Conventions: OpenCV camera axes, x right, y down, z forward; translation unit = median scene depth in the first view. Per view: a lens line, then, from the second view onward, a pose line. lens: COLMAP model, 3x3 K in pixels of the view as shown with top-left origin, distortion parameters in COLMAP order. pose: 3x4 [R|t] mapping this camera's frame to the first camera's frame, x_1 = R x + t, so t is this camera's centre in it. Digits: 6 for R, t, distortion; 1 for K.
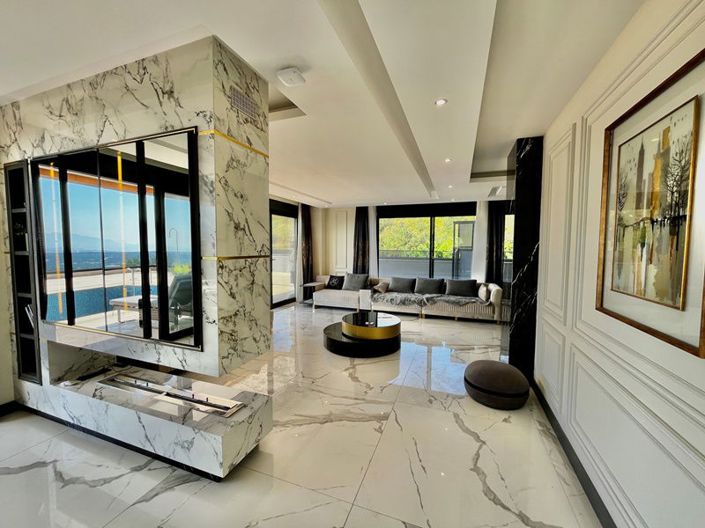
lens RADIAL K [[284.8, 0, 353.6], [0, 284.8, 260.3], [0, 0, 1]] dist [0.000811, 0.000166]
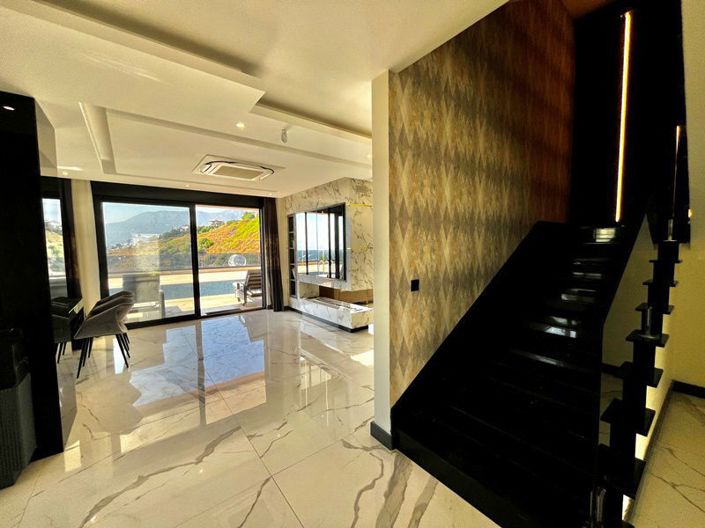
lens RADIAL K [[284.8, 0, 352.3], [0, 284.8, 265.0], [0, 0, 1]] dist [0.000811, 0.000166]
pose [[0.852157, 0.019153, -0.522935, 0.827409], [-0.014786, 0.999812, 0.012524, 0.101571], [0.523077, -0.002940, 0.852280, -1.138266]]
